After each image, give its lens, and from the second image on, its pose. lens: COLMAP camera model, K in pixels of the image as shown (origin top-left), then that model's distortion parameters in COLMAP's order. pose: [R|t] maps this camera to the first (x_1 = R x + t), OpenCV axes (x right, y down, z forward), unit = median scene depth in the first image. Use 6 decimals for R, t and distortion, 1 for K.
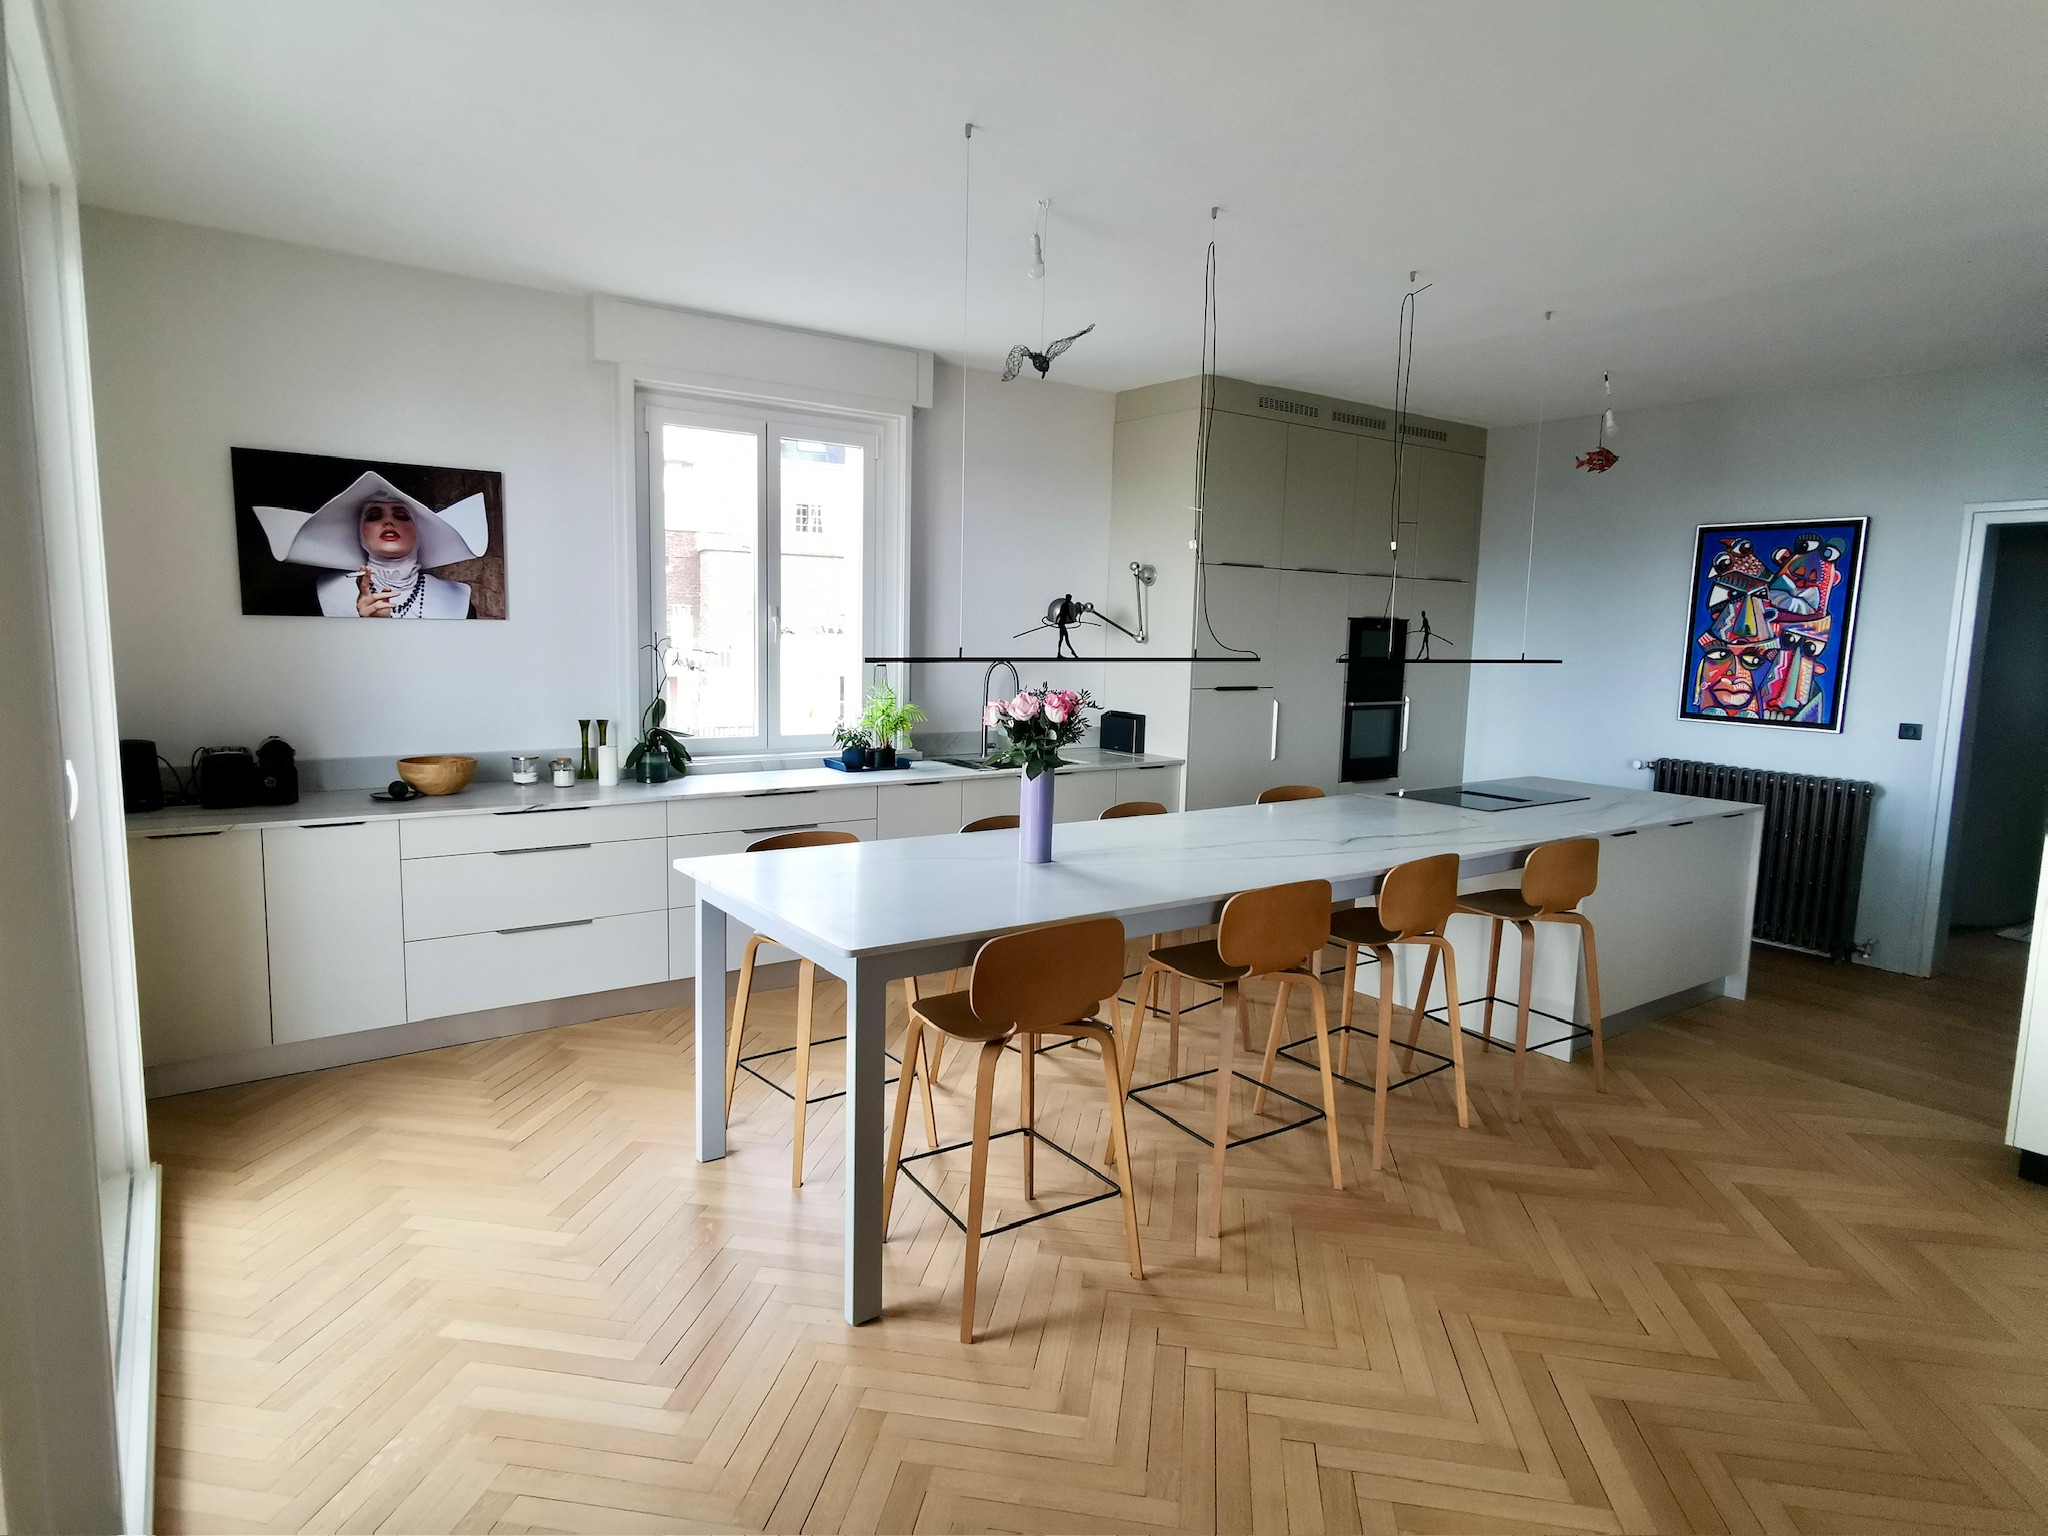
lens RADIAL K [[1181.3, 0, 1029.8], [0, 1181.3, 771.4], [0, 0, 1]] dist [-0.040820, 0.065096]
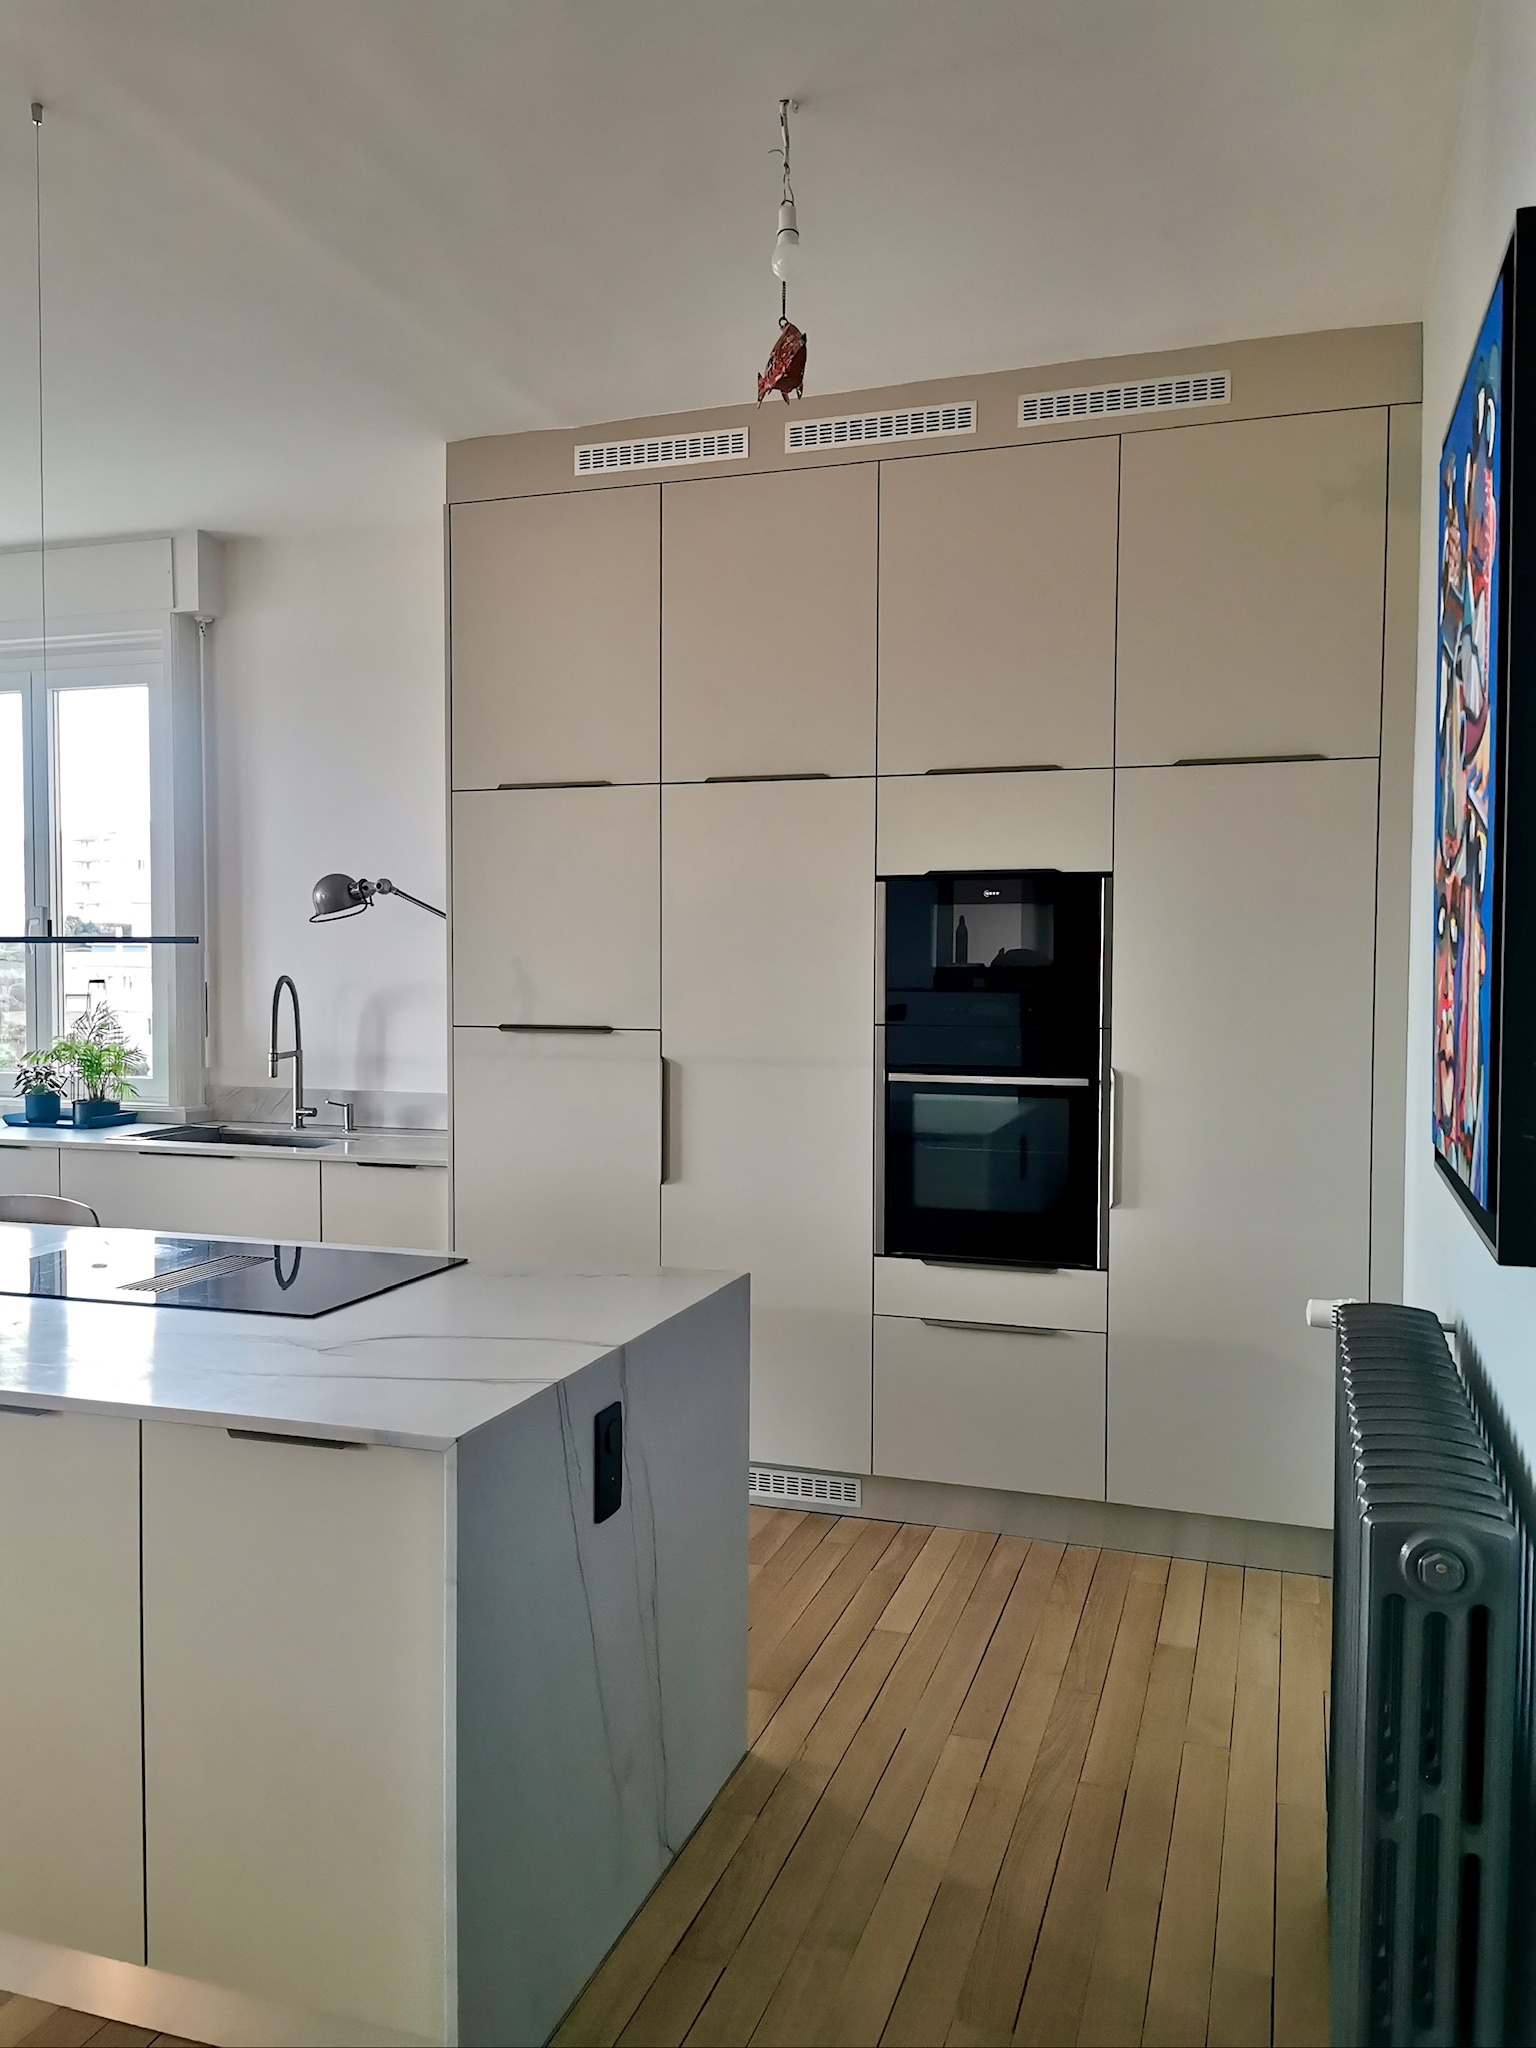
lens RADIAL K [[1579.5, 0, 759.0], [0, 1579.5, 1024.8], [0, 0, 1]] dist [0.062333, -0.083422]
pose [[0.574946, 0.009594, -0.818135, 1.048396], [-0.094820, 0.993975, -0.054979, -0.058044], [0.812678, 0.109185, 0.572392, 0.918306]]
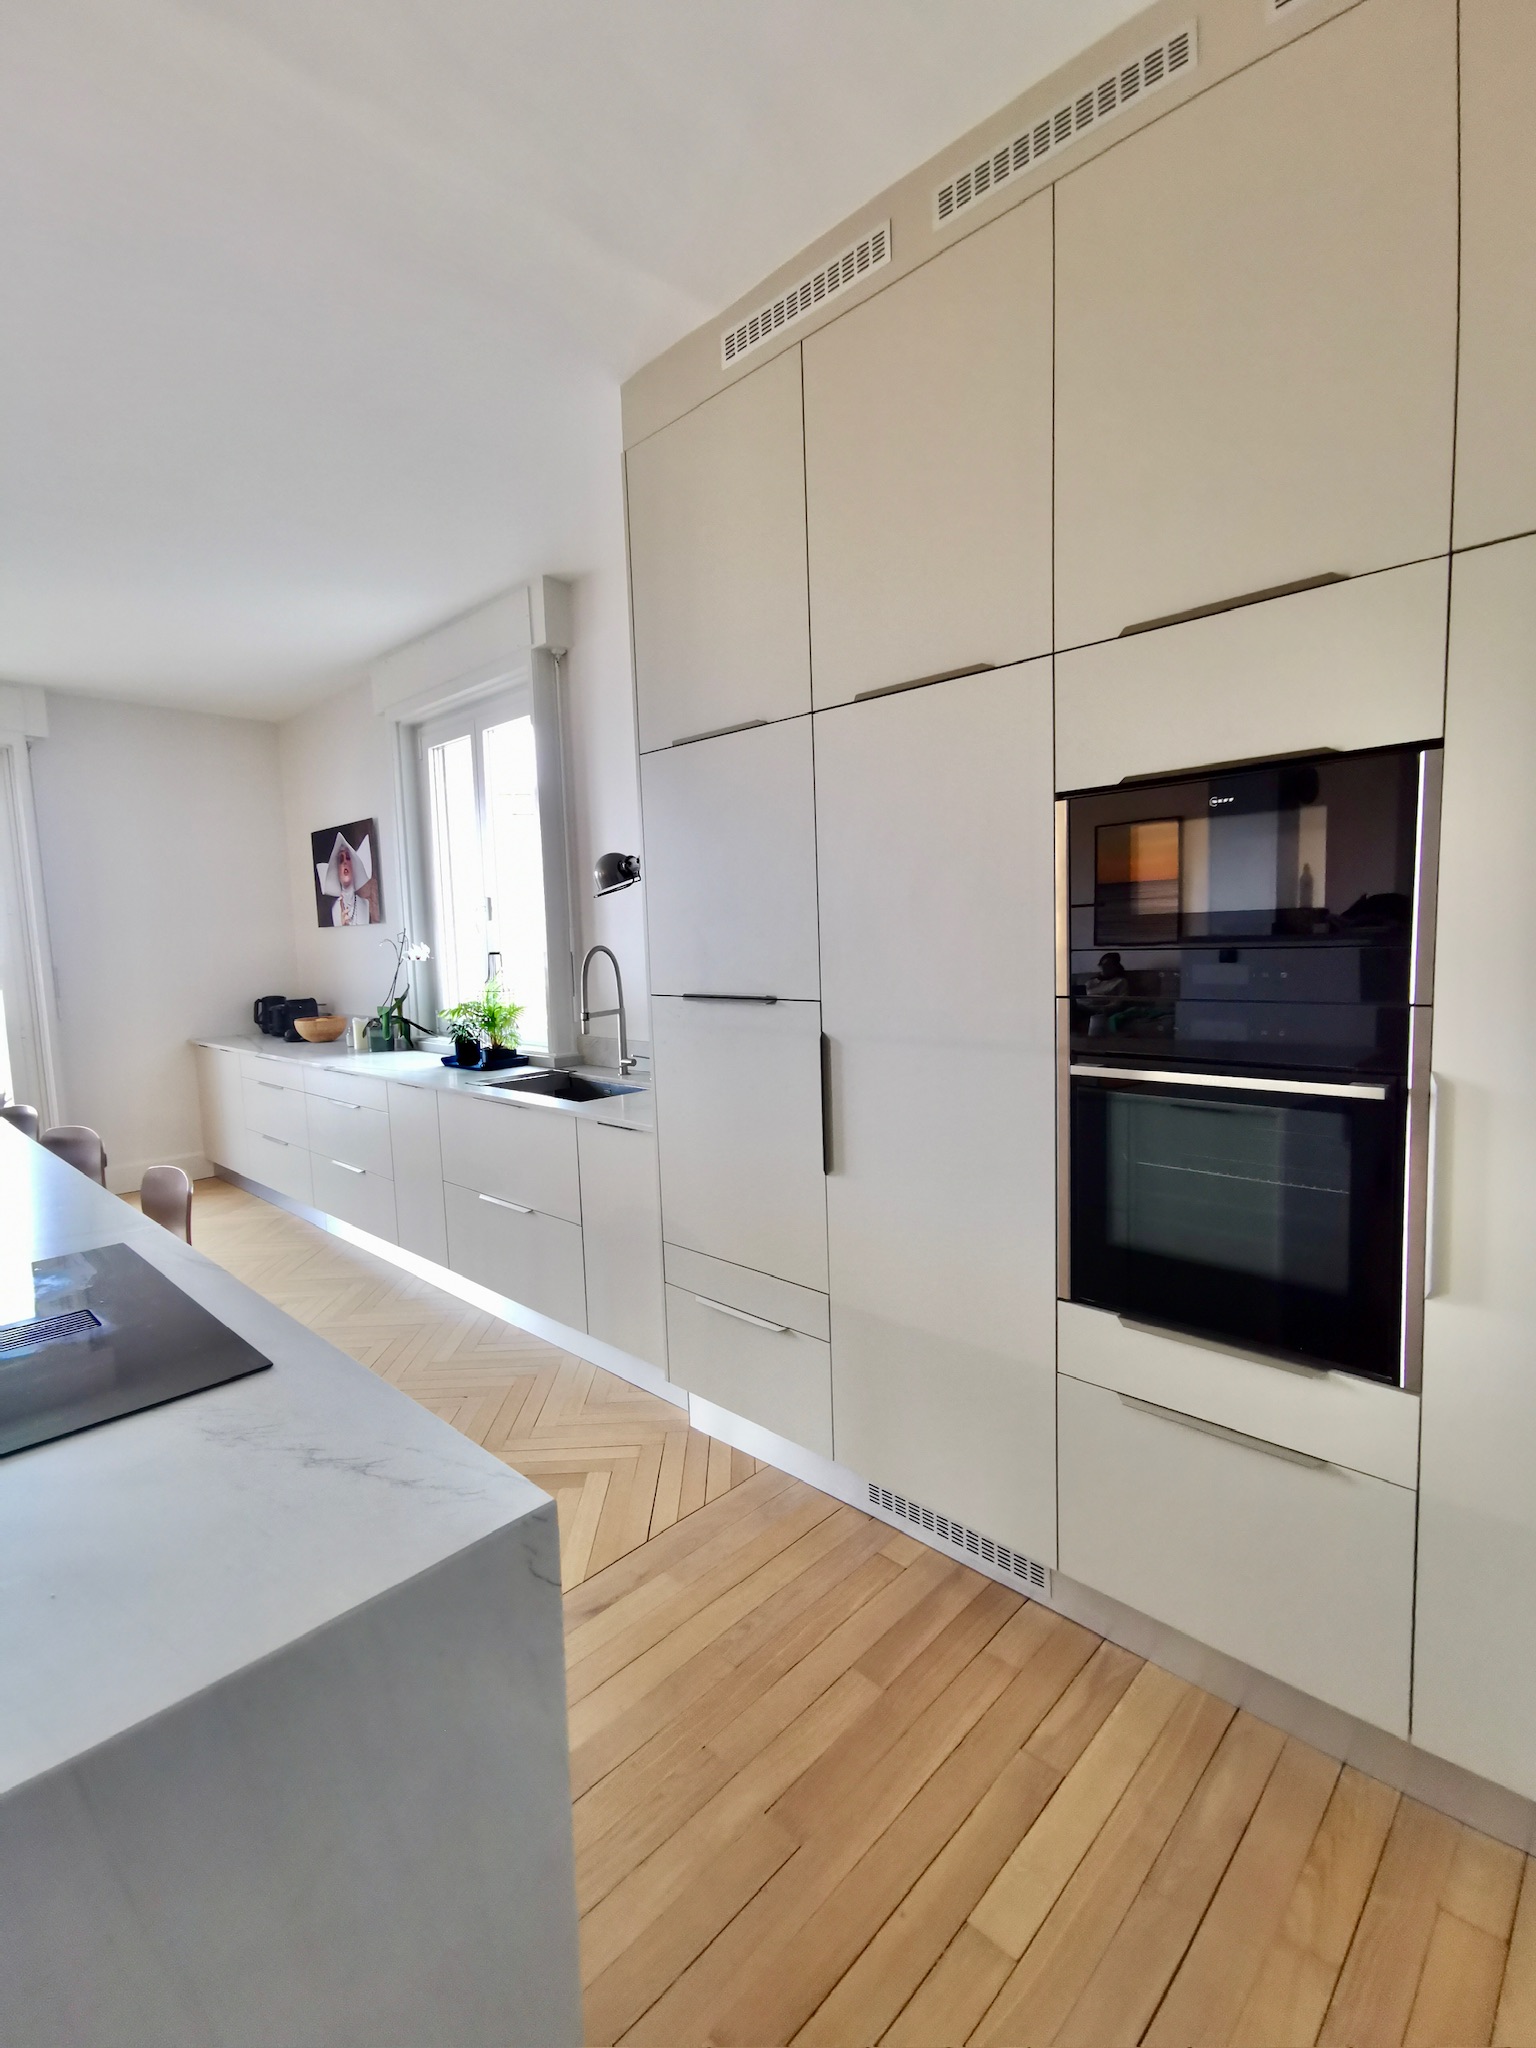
lens RADIAL K [[943.7, 0, 768.0], [0, 943.7, 1024.0], [0, 0, 1]] dist [0.025989, -0.013936]
pose [[0.169277, 0.064341, -0.983466, 0.742775], [-0.088455, 0.994832, 0.049859, -0.108233], [0.981591, 0.078552, 0.174093, 1.277128]]
